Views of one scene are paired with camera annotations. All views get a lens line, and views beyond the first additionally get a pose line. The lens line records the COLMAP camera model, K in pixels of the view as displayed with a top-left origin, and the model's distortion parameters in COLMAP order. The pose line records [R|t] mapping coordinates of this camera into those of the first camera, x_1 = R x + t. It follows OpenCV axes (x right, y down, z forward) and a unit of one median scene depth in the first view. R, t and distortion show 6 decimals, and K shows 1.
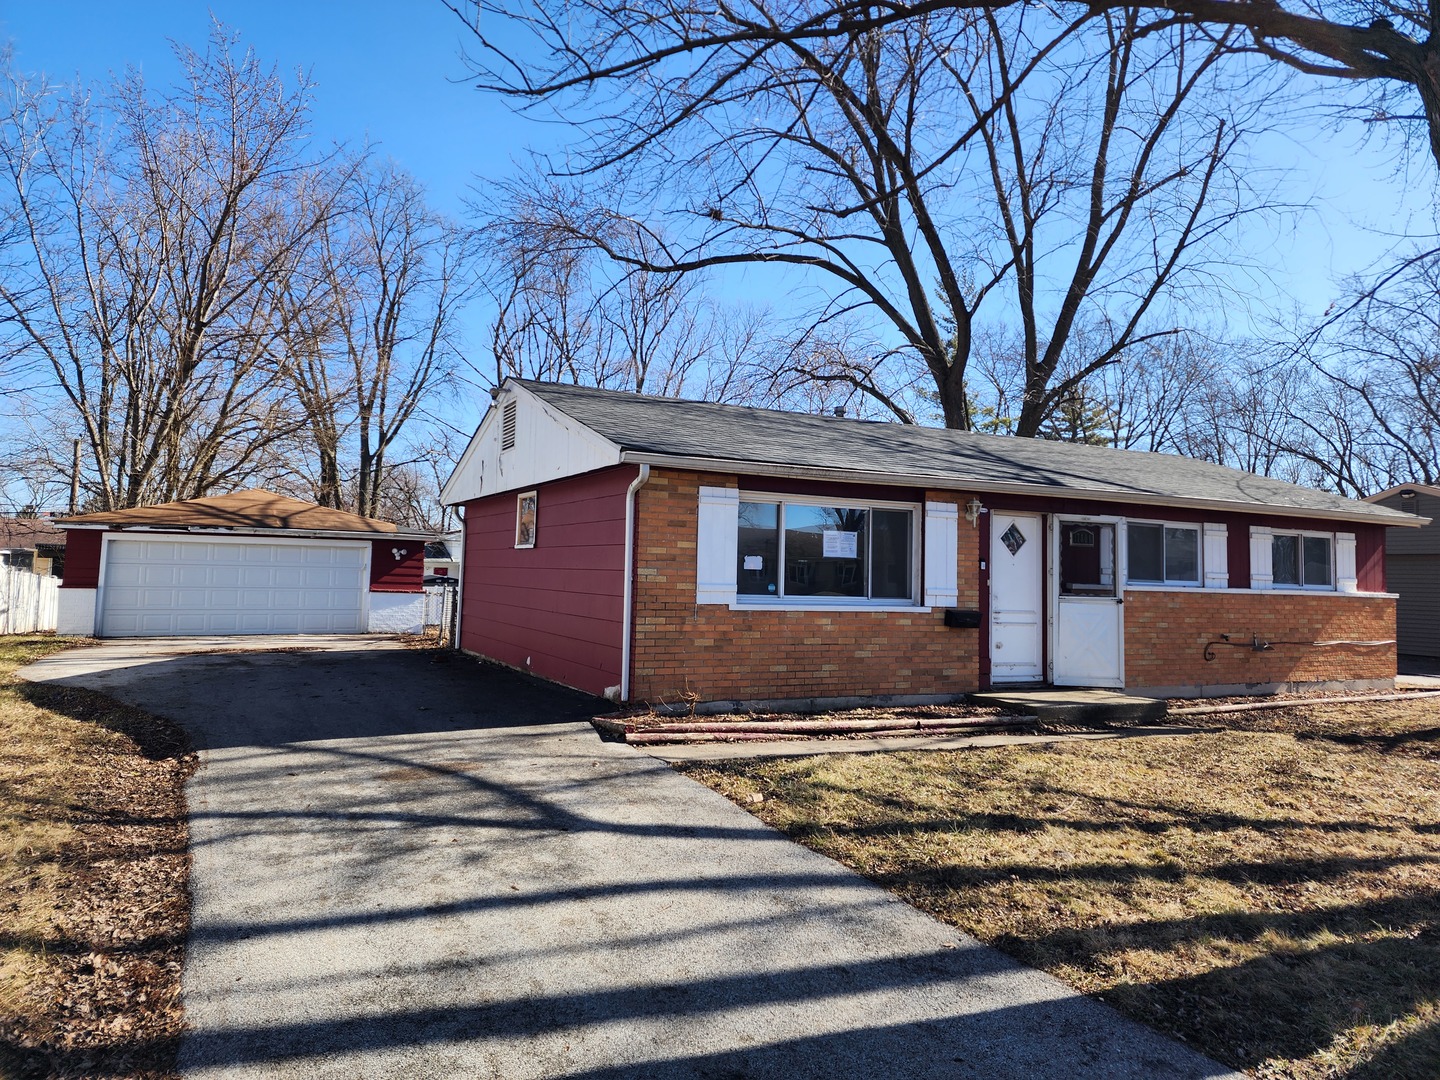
lens RADIAL K [[962.3, 0, 720.0], [0, 962.3, 540.0], [0, 0, 1]] dist [0.007852, 0.002243]
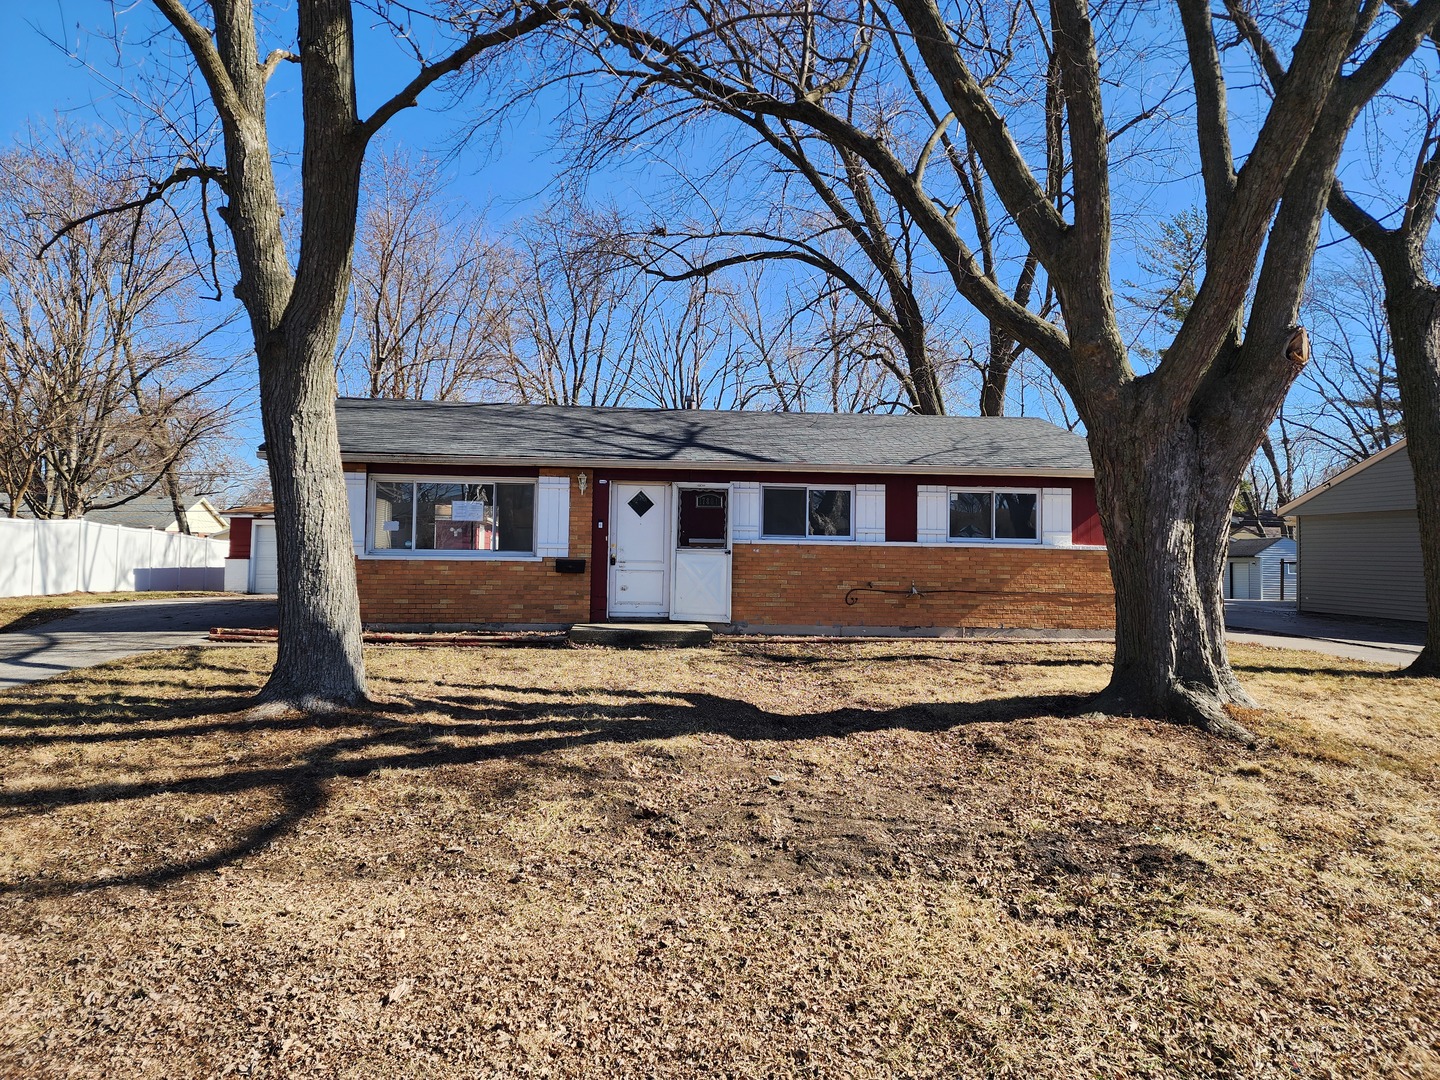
lens RADIAL K [[962.3, 0, 720.0], [0, 962.3, 540.0], [0, 0, 1]] dist [0.007852, 0.002243]
pose [[0.948018, -0.017286, -0.317748, 0.799776], [0.023204, 0.999621, 0.014847, 0.030322], [0.317370, -0.021448, 0.948059, -0.149948]]
